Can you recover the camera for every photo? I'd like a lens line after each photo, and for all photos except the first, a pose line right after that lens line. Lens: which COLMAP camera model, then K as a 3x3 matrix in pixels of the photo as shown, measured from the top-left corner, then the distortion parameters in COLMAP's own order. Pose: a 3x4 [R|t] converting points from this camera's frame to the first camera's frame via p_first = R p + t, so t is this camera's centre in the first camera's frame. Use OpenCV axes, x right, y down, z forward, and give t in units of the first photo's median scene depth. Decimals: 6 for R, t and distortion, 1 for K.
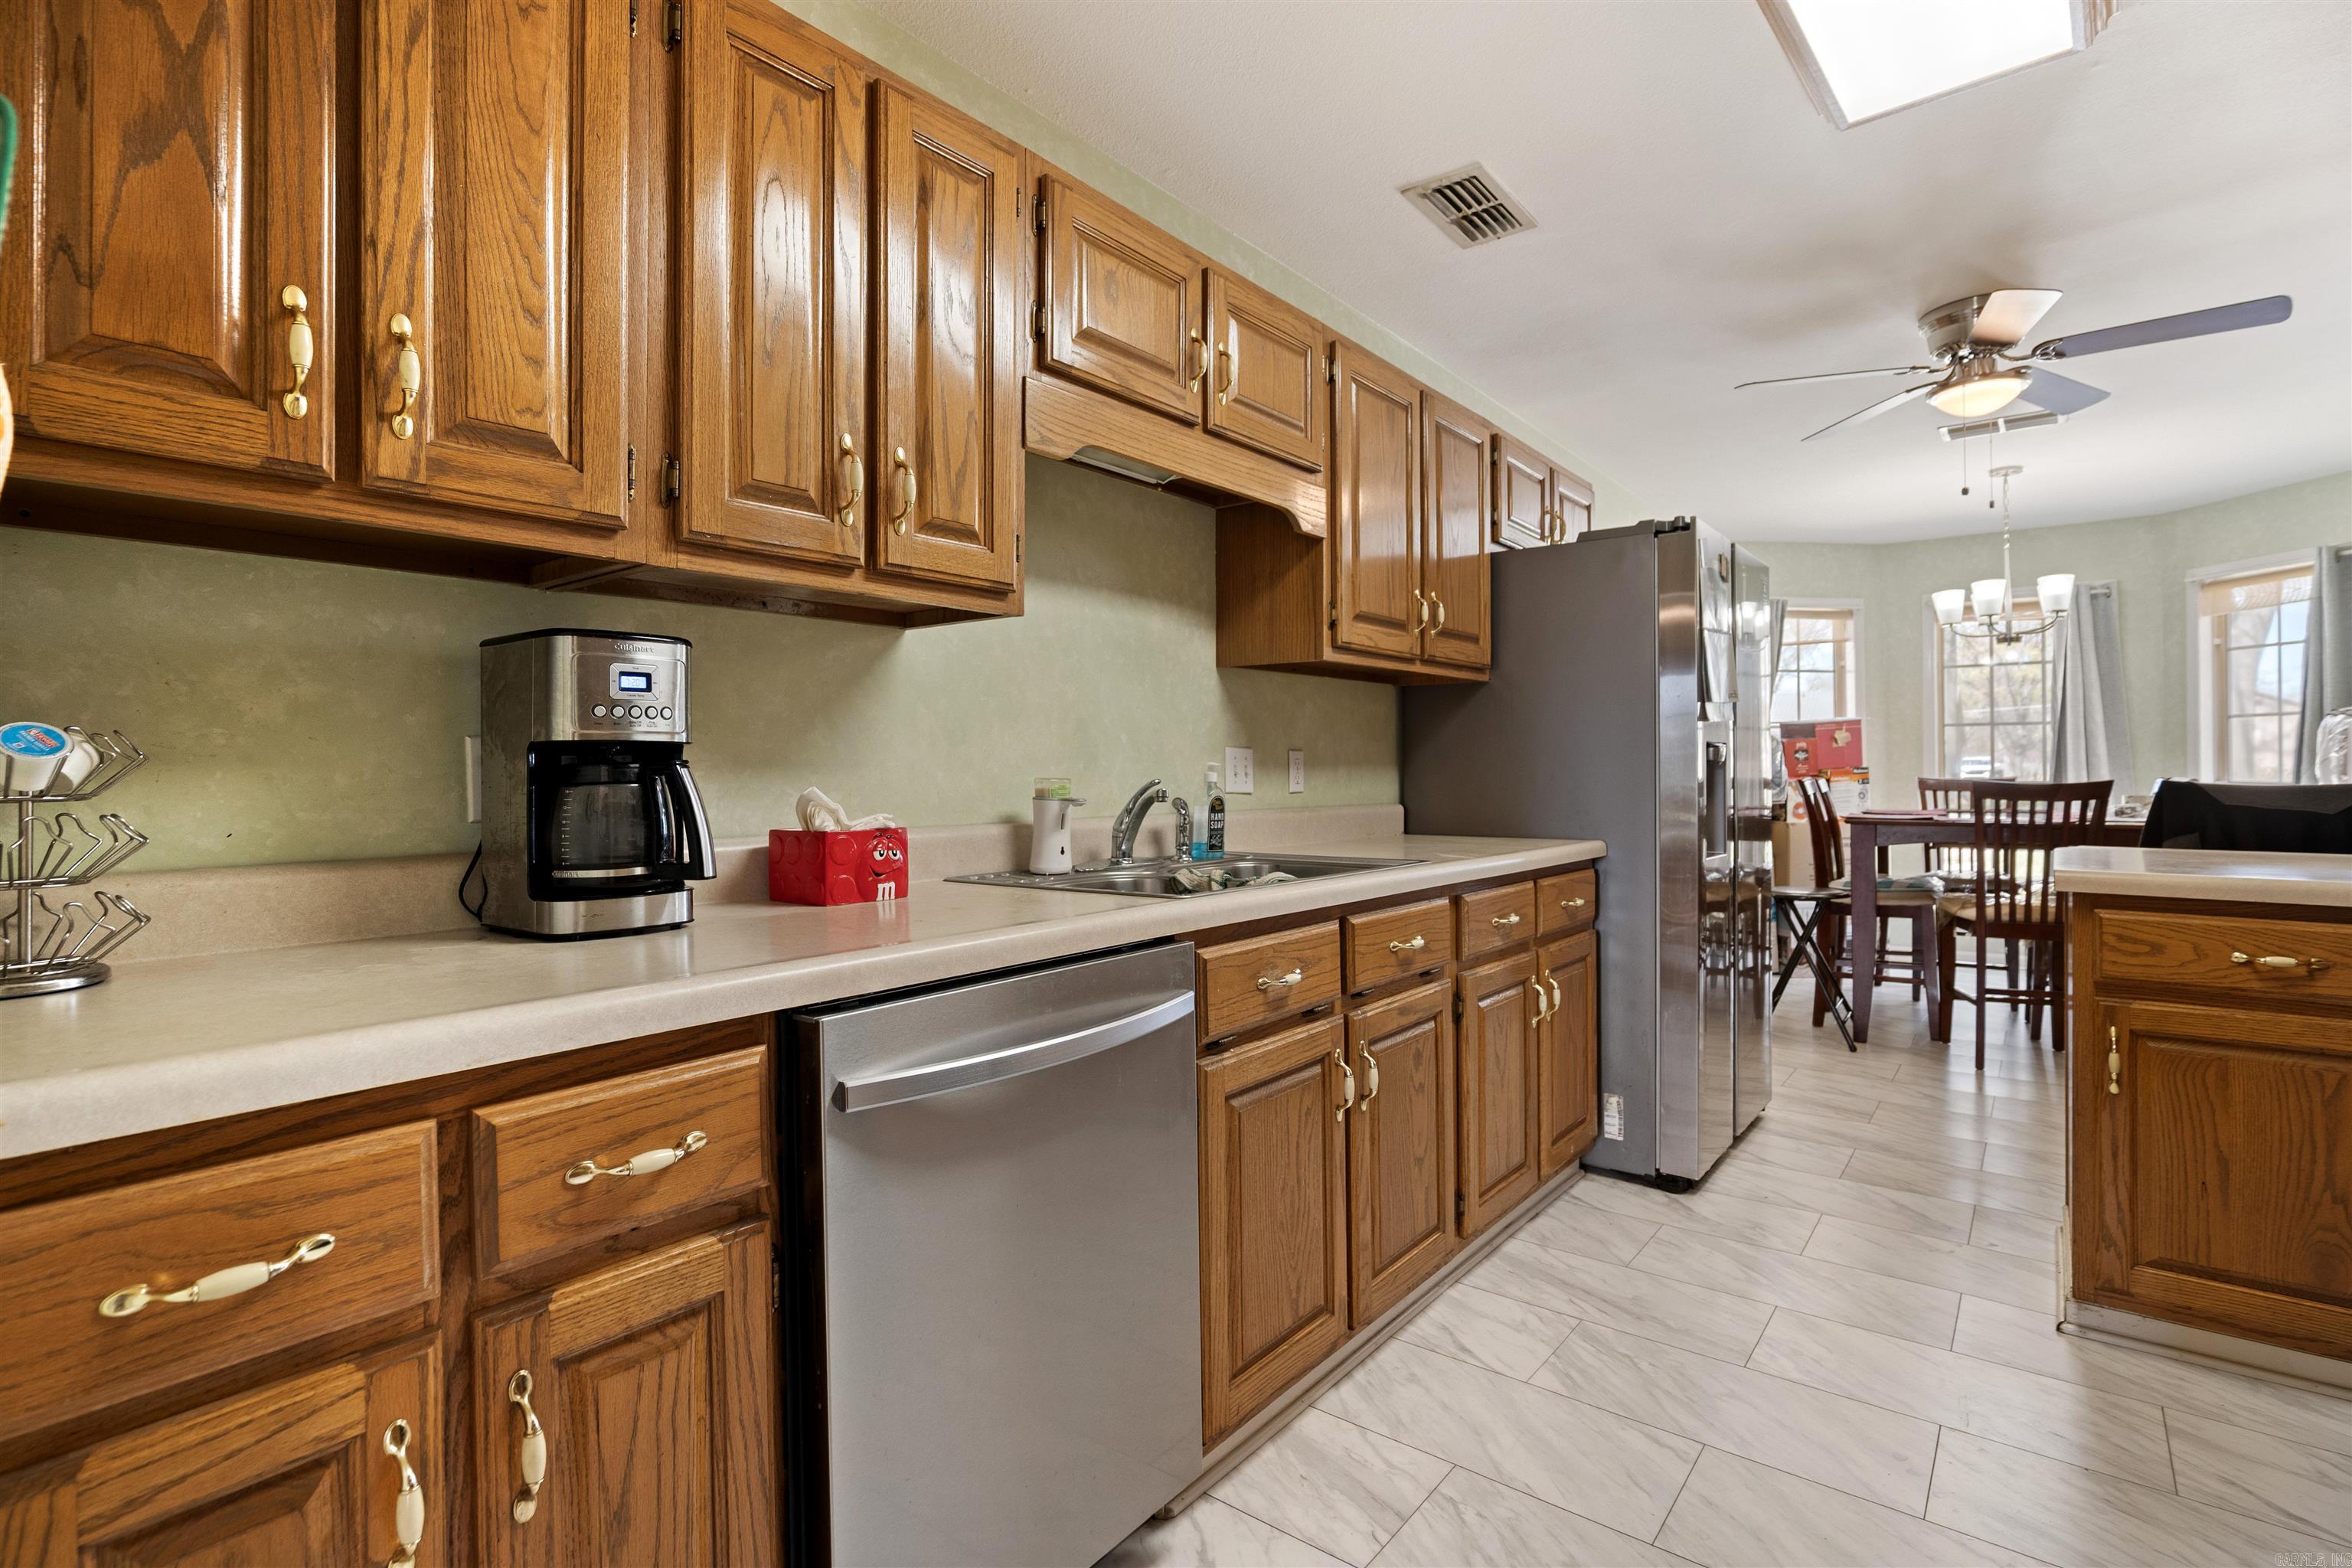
lens RADIAL K [[1117.0, 0, 1174.6], [0, 1117.0, 769.6], [0, 0, 1]] dist [0.000652, 0.000071]
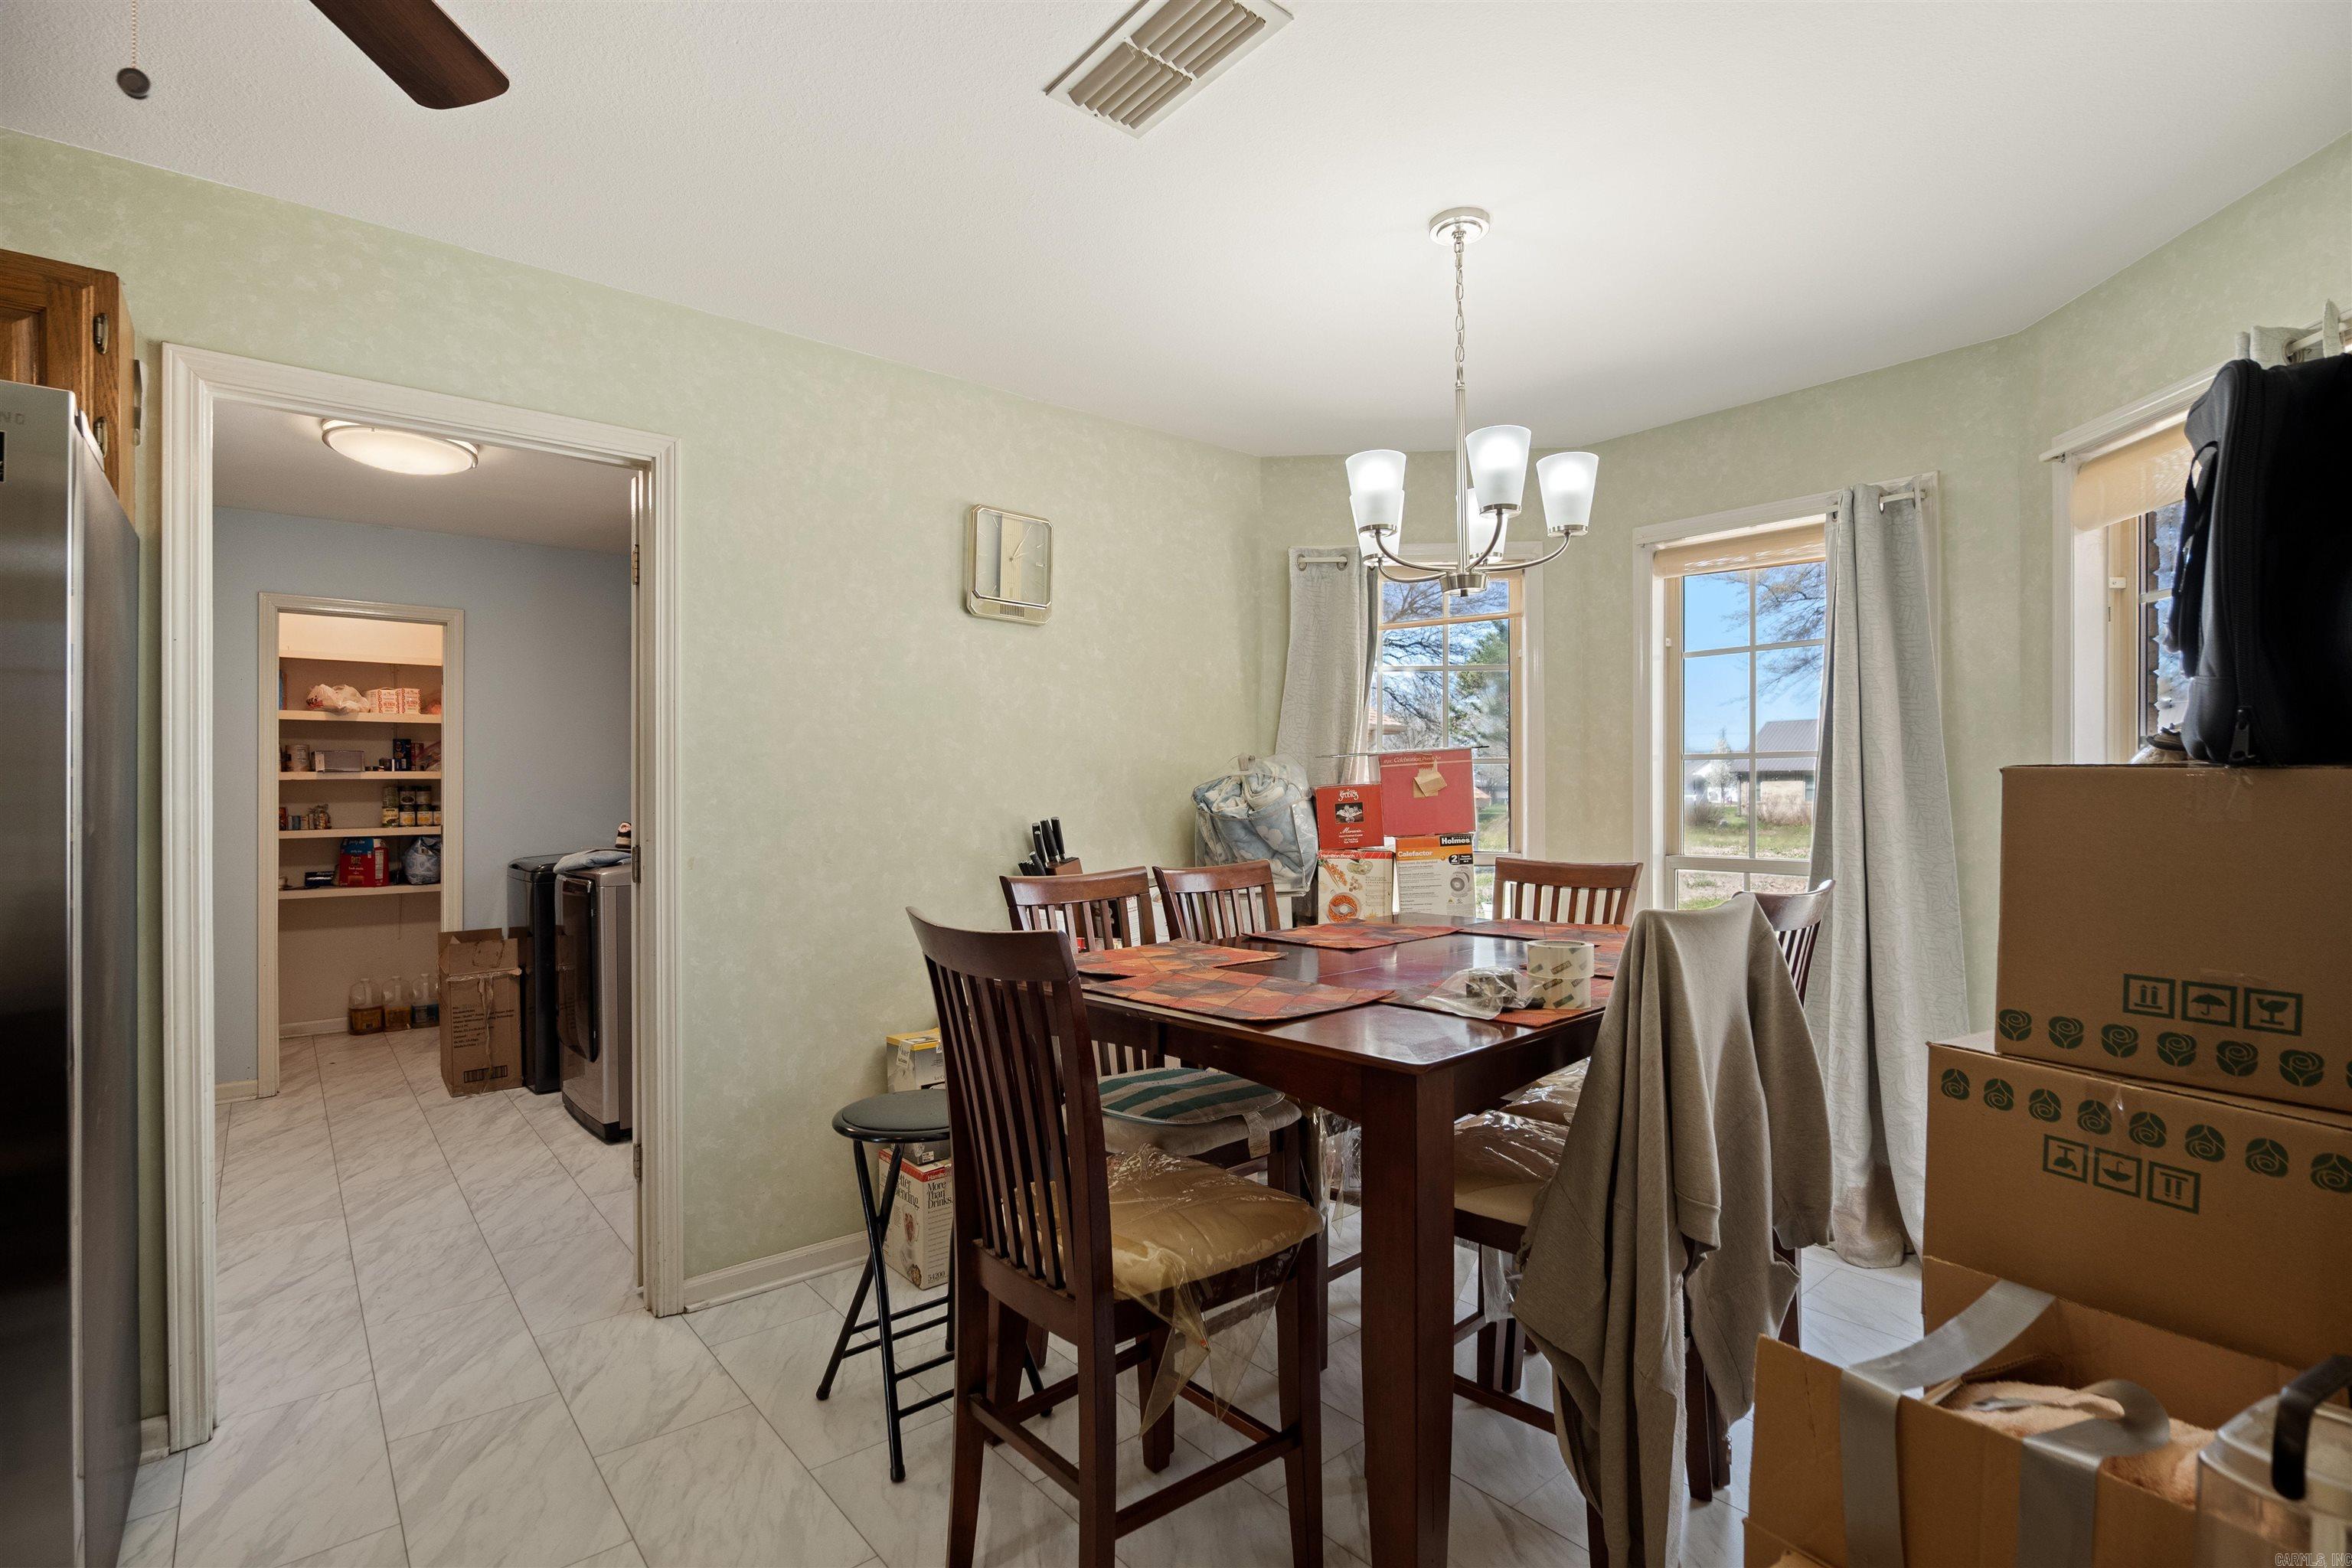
lens RADIAL K [[1117.0, 0, 1177.6], [0, 1117.0, 795.5], [0, 0, 1]] dist [0.000652, 0.000071]
pose [[0.976932, 0.002512, -0.213536, 0.610873], [-0.002838, 0.999995, -0.001223, -0.020692], [0.213532, 0.001801, 0.976934, 0.427631]]
